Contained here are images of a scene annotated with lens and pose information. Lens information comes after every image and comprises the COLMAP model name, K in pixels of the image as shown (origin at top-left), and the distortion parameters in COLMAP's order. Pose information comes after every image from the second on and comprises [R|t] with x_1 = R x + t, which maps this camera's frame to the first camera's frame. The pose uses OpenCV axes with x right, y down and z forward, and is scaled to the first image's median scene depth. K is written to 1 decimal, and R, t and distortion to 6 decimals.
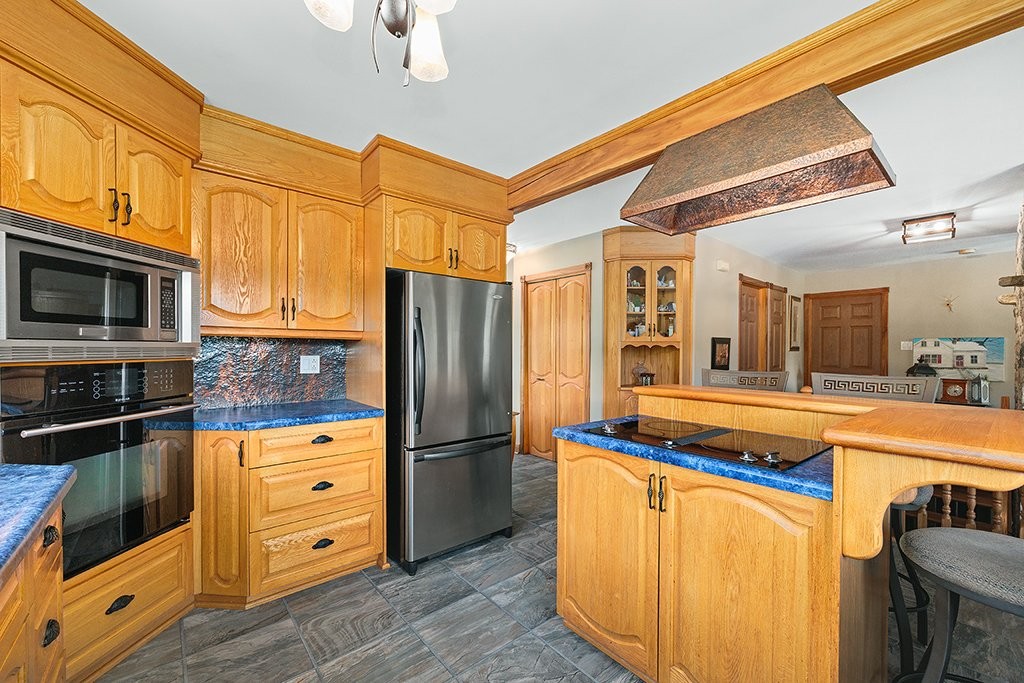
lens RADIAL K [[413.9, 0, 509.3], [0, 413.9, 354.9], [0, 0, 1]] dist [0.000196, -0.000017]
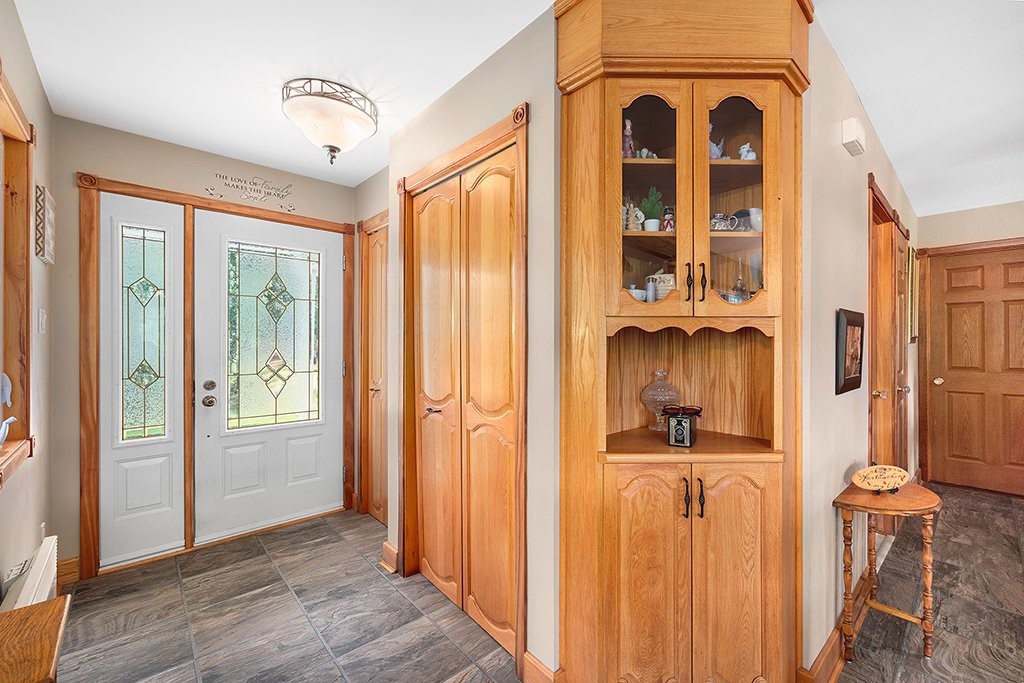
lens RADIAL K [[426.9, 0, 545.7], [0, 426.9, 342.8], [0, 0, 1]] dist [0.000618, 0.000012]
pose [[0.997640, -0.003654, 0.068564, 0.190388], [0.004557, 0.999905, -0.013015, -0.006539], [-0.068510, 0.013297, 0.997562, 0.634742]]
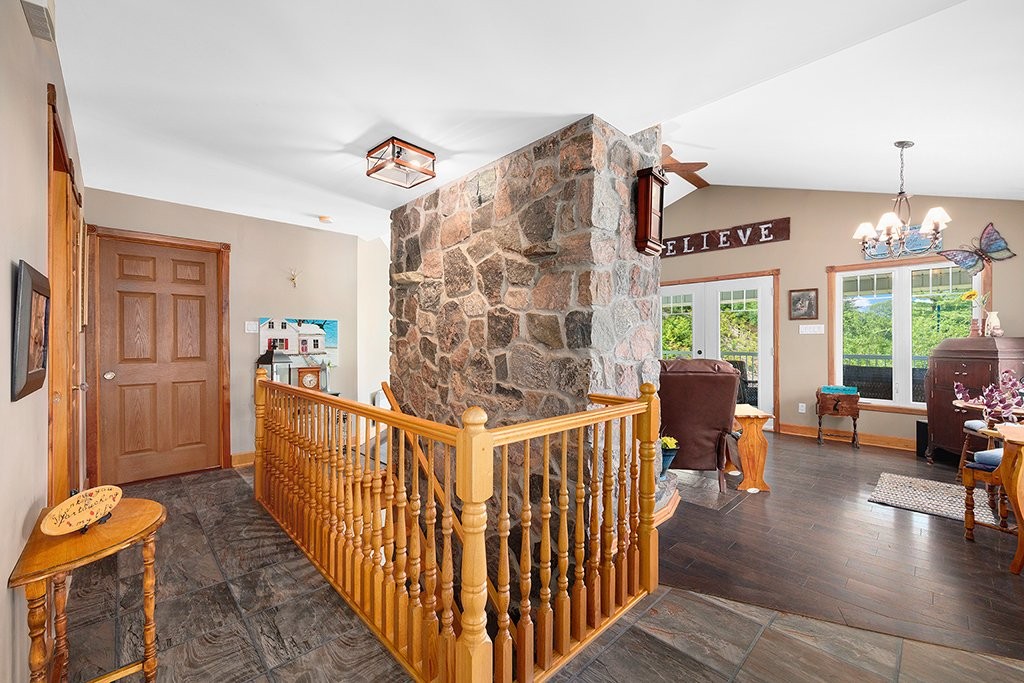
lens RADIAL K [[409.9, 0, 515.3], [0, 409.9, 341.4], [0, 0, 1]] dist [-0.000022, -0.000107]
pose [[-0.068876, -0.003481, 0.997619, 0.244075], [0.013212, 0.999903, 0.004401, 0.008754], [-0.997538, 0.013483, -0.068824, 0.761450]]
